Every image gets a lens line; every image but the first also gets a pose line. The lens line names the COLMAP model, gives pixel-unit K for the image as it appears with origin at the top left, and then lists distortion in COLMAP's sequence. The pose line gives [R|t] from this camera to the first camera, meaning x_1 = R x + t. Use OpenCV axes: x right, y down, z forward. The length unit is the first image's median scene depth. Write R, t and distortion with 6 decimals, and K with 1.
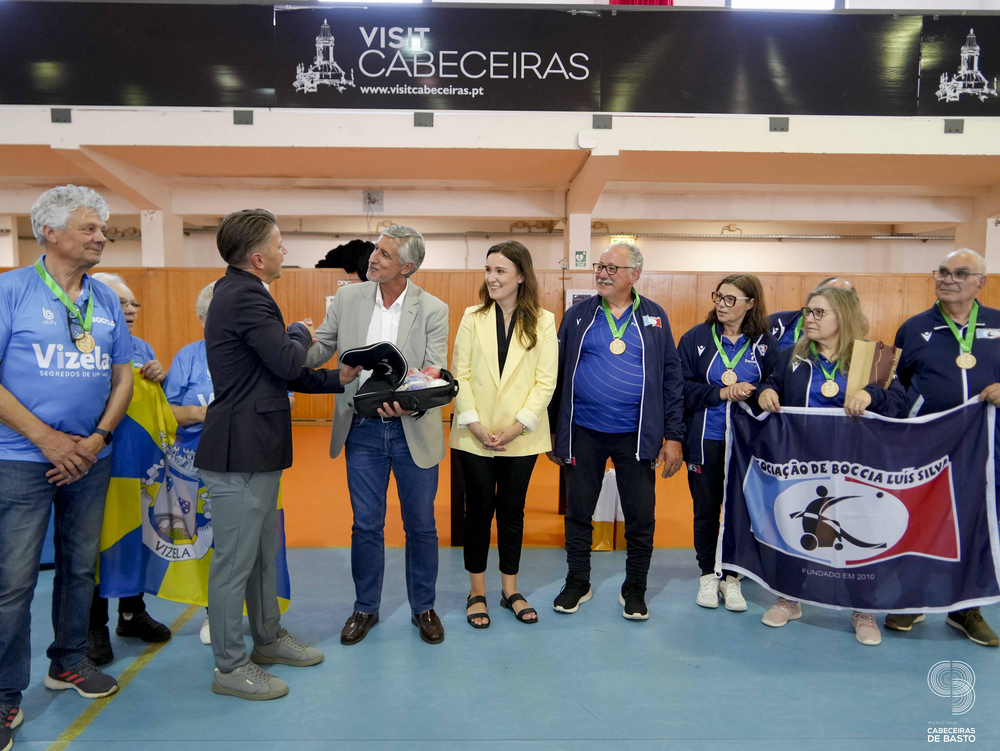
lens RADIAL K [[741.7, 0, 501.0], [0, 741.7, 380.6], [0, 0, 1]] dist [-0.009503, 0.007306]
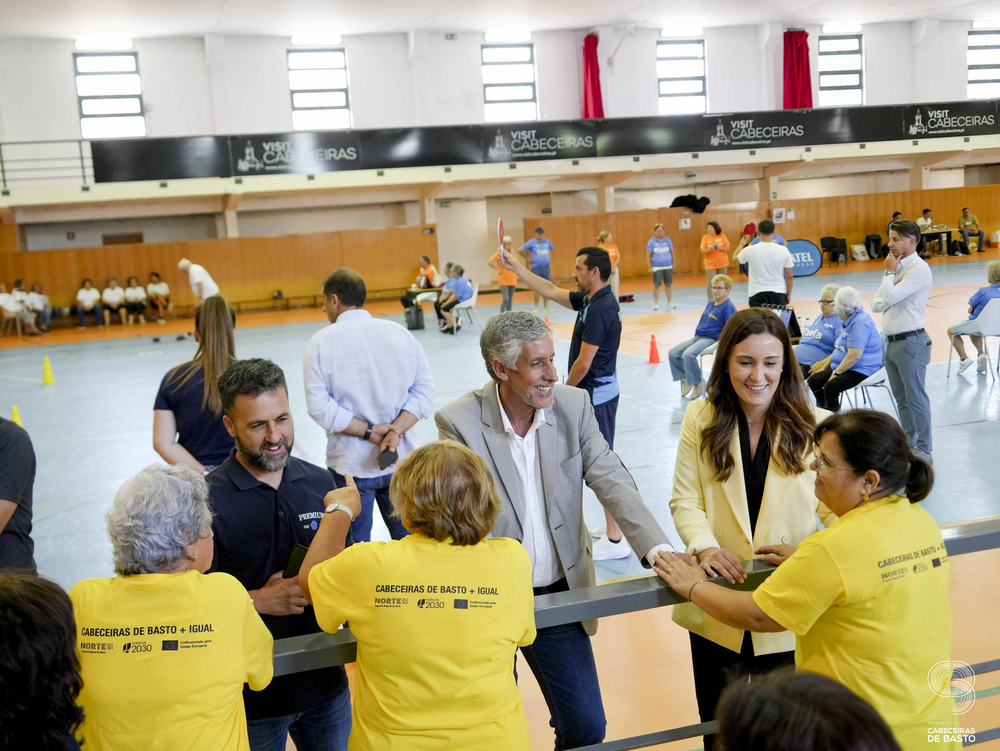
lens RADIAL K [[1159.7, 0, 500.0], [0, 1159.7, 375.5], [0, 0, 1]] dist [0.033199, 0.023916]
pose [[0.955440, -0.109817, 0.273999, -2.332176], [0.101173, 0.993827, 0.045528, 0.191832], [-0.277307, -0.015778, 0.960652, -3.002377]]
